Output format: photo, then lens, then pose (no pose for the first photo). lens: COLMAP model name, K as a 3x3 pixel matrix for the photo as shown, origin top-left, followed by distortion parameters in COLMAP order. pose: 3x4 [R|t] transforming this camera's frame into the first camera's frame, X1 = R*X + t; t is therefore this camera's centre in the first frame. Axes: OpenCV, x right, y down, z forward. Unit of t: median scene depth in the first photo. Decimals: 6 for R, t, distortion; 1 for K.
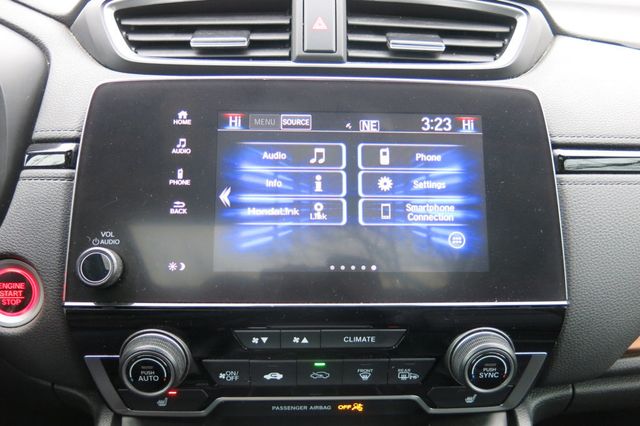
lens RADIAL K [[532.7, 0, 320.0], [0, 532.7, 213.0], [0, 0, 1]] dist [-0.015482, -0.011670]
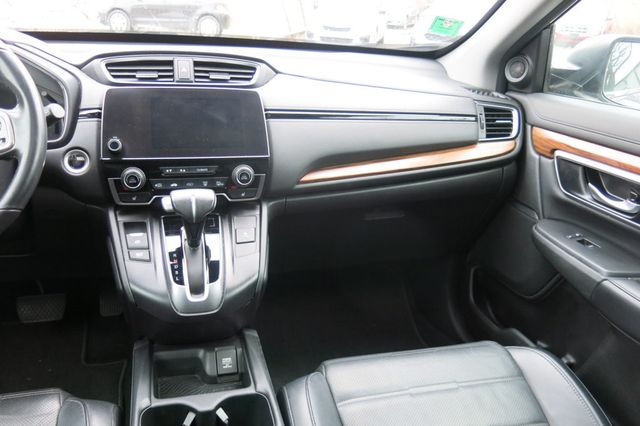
lens RADIAL K [[532.7, 0, 320.0], [0, 532.7, 213.0], [0, 0, 1]] dist [-0.015482, -0.011670]
pose [[0.972126, -0.052839, 0.228428, 0.017821], [0.067993, 0.995941, -0.058983, 0.654838], [-0.224384, 0.072870, 0.971773, -1.954156]]
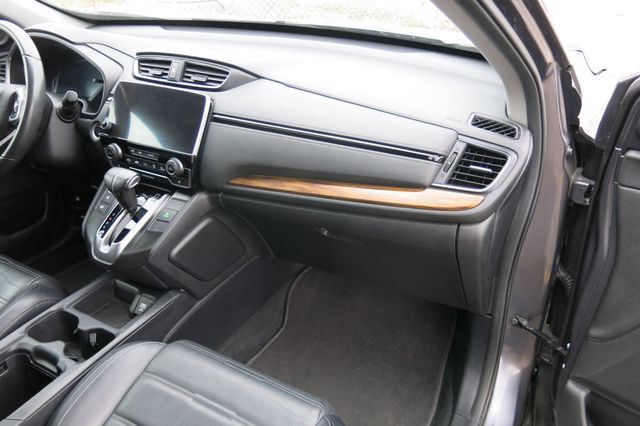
lens RADIAL K [[532.7, 0, 320.0], [0, 532.7, 213.0], [0, 0, 1]] dist [-0.015482, -0.011670]
pose [[0.846632, 0.220445, -0.484373, 2.787361], [-0.199216, 0.975276, 0.095654, 0.029935], [0.493484, 0.015511, 0.869617, -1.571397]]
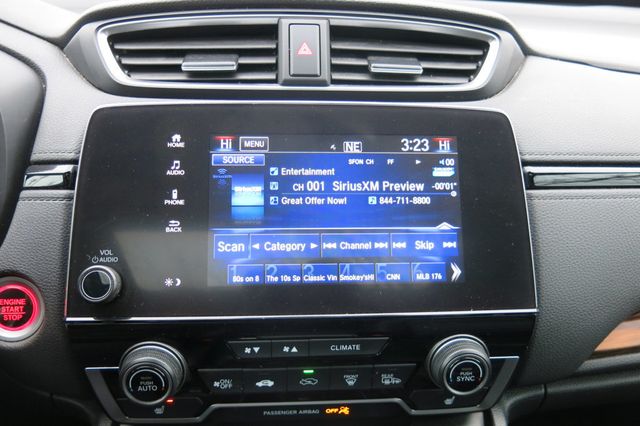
lens RADIAL K [[532.7, 0, 320.0], [0, 532.7, 213.0], [0, 0, 1]] dist [-0.015482, -0.011670]
pose [[0.999431, -0.009974, 0.032235, -0.007879], [0.009994, 0.999950, -0.000467, -0.030092], [-0.032229, 0.000789, 0.999480, -0.061826]]
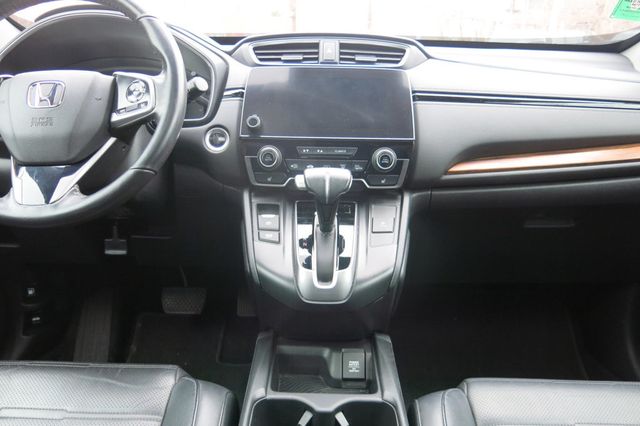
lens RADIAL K [[532.7, 0, 320.0], [0, 532.7, 213.0], [0, 0, 1]] dist [-0.015482, -0.011670]
pose [[0.998559, 0.008861, -0.052920, 0.108920], [-0.016643, 0.988774, -0.148487, 0.908897], [0.051010, 0.149153, 0.987497, -1.635782]]
